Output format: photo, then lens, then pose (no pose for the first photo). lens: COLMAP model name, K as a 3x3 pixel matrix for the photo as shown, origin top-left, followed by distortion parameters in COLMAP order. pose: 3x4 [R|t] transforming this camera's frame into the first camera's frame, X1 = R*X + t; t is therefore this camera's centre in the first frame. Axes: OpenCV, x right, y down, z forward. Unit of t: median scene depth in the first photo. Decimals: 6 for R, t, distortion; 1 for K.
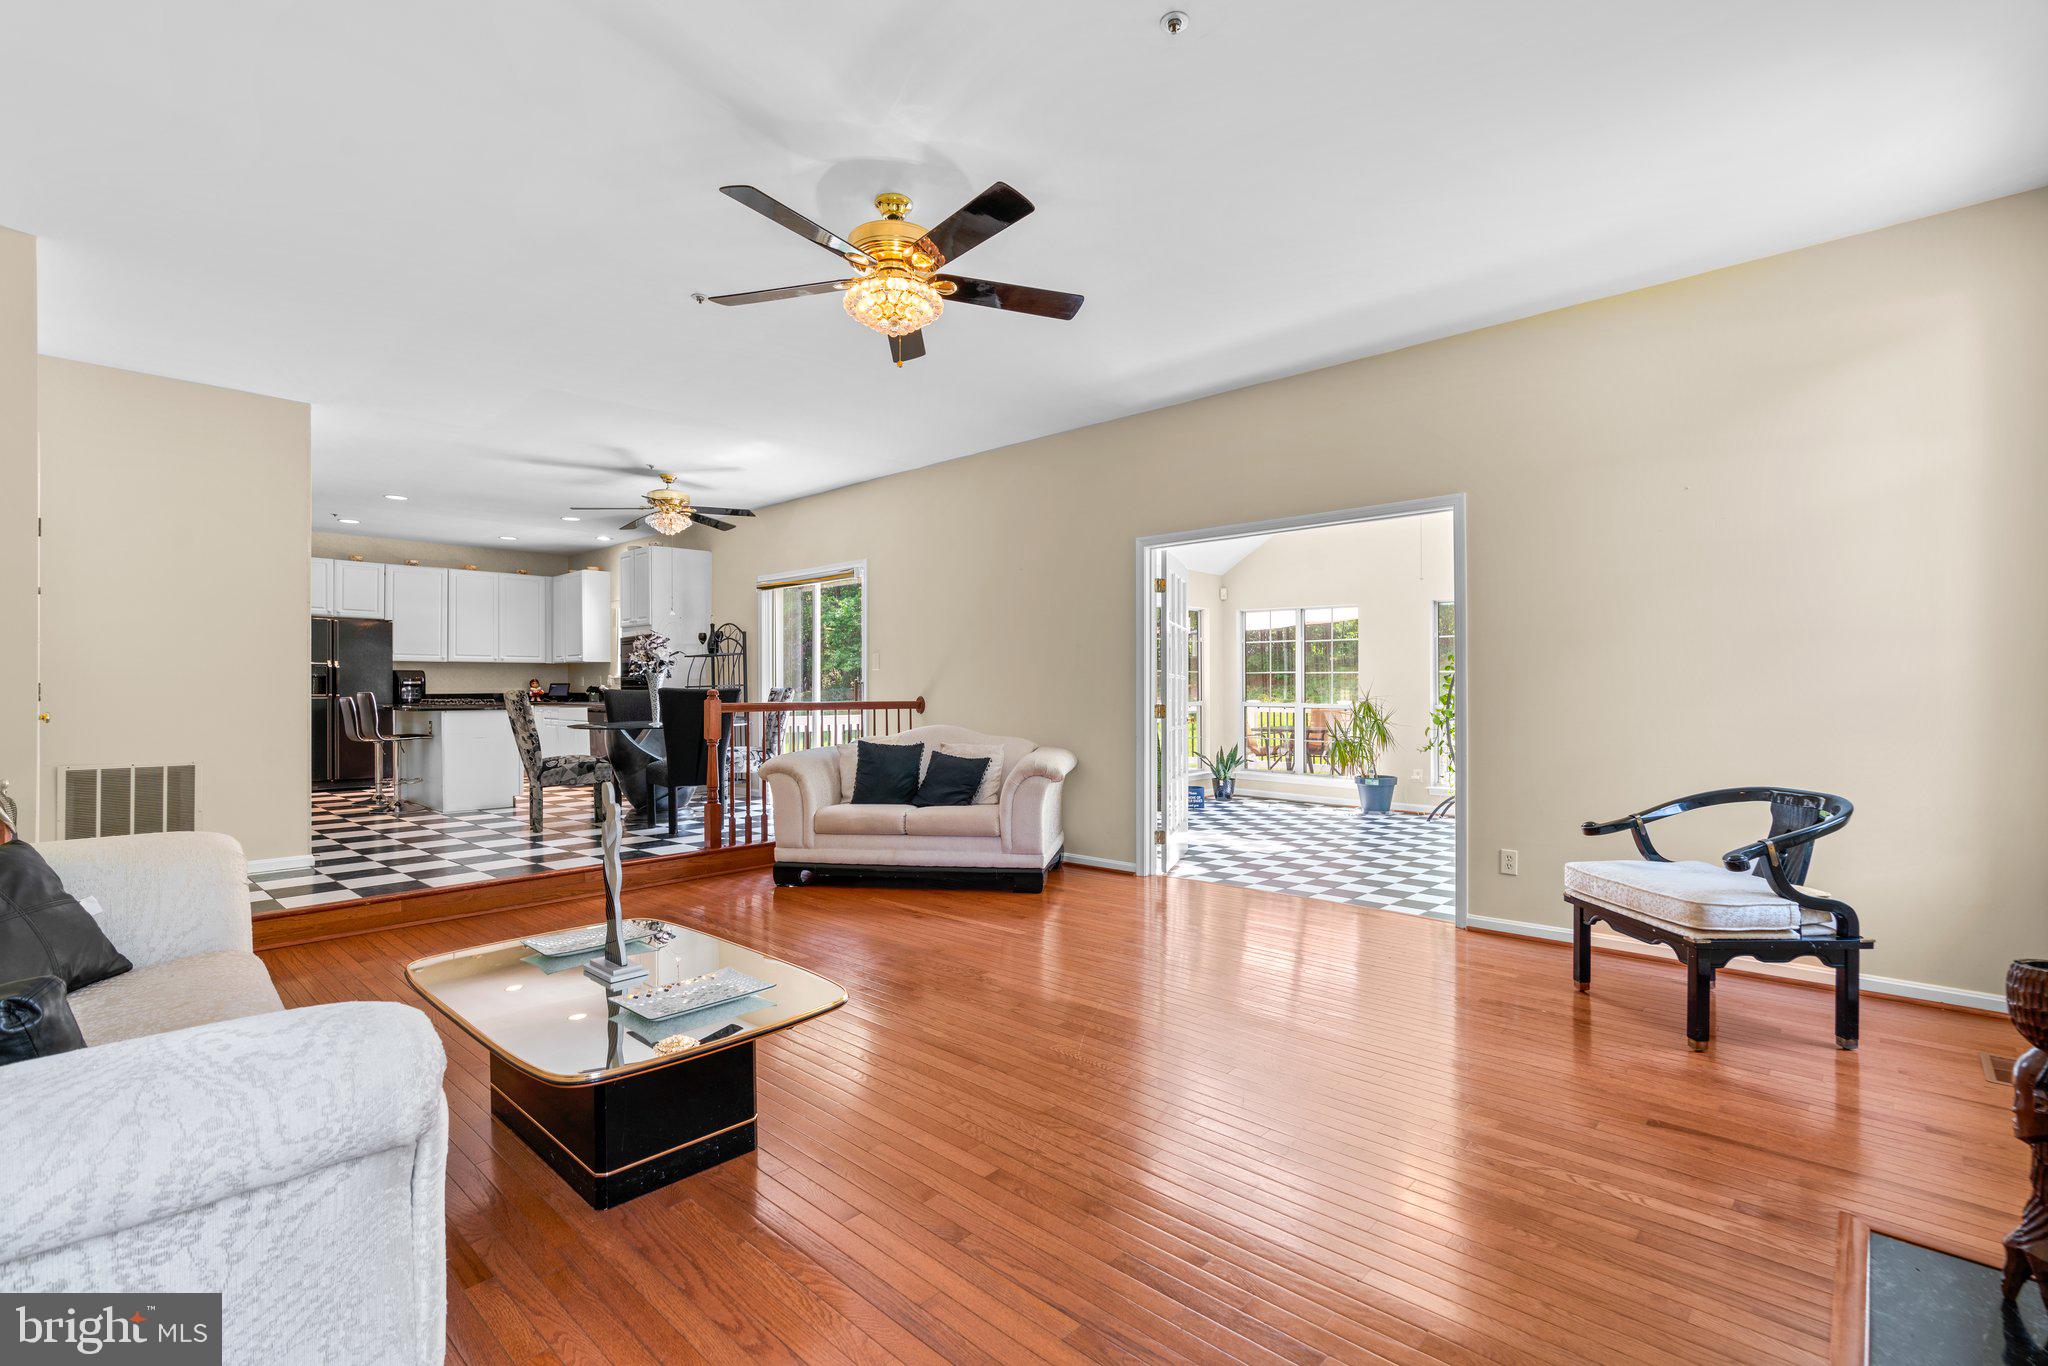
lens RADIAL K [[930.6, 0, 1021.4], [0, 930.6, 696.0], [0, 0, 1]] dist [-0.002366, 0.000701]
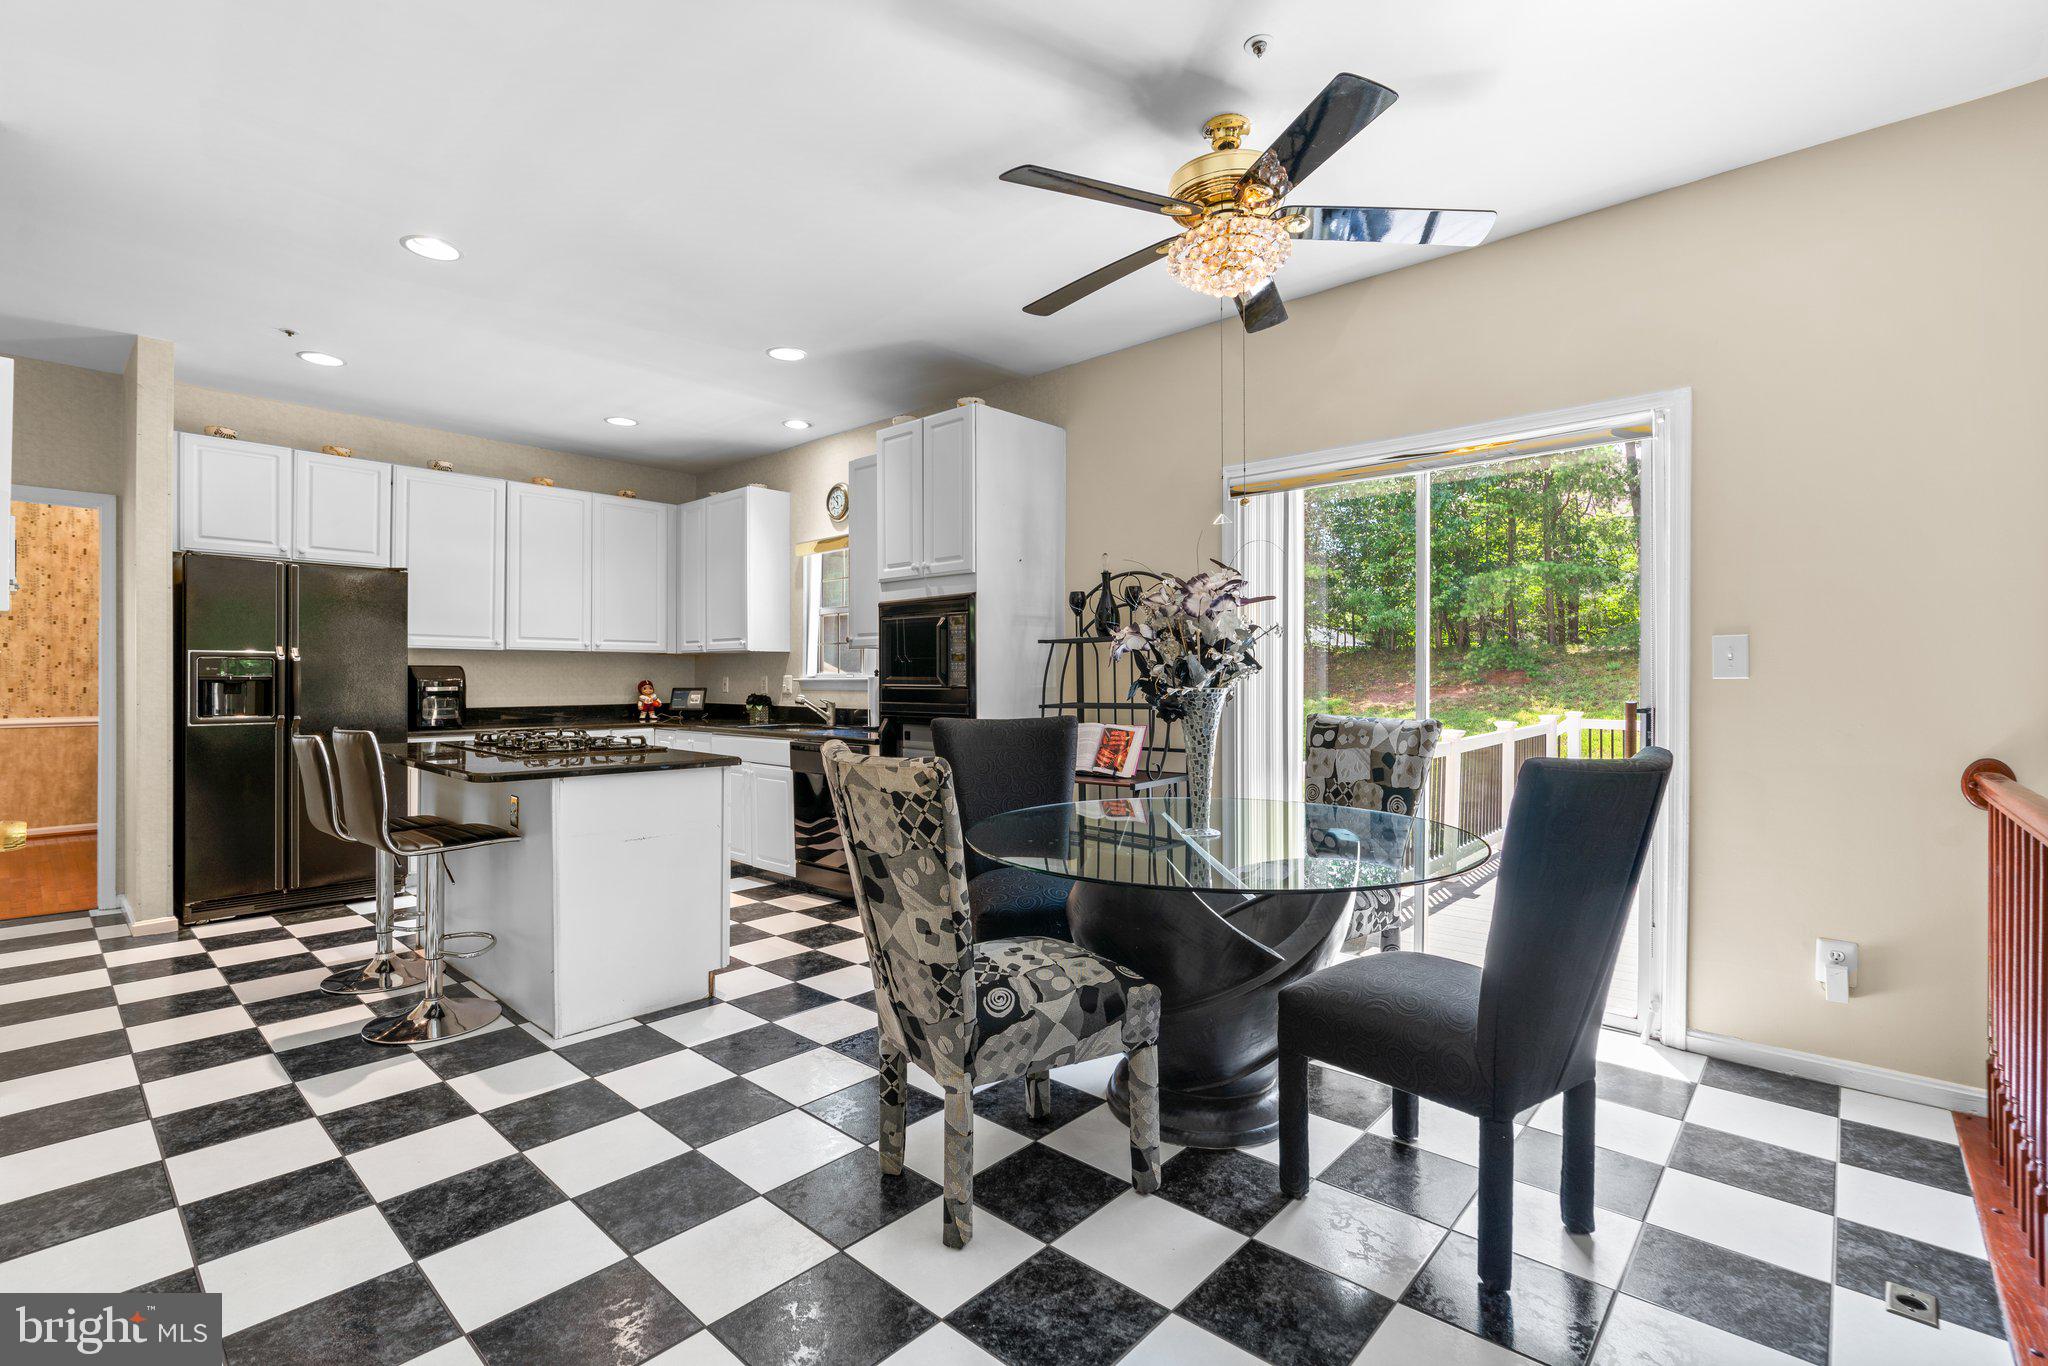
lens RADIAL K [[930.6, 0, 1027.4], [0, 930.6, 692.3], [0, 0, 1]] dist [-0.002366, 0.000701]
pose [[0.999879, 0.006038, 0.014340, -0.320145], [-0.006136, 0.999958, 0.006775, -0.017630], [-0.014299, -0.006862, 0.999874, 0.451567]]
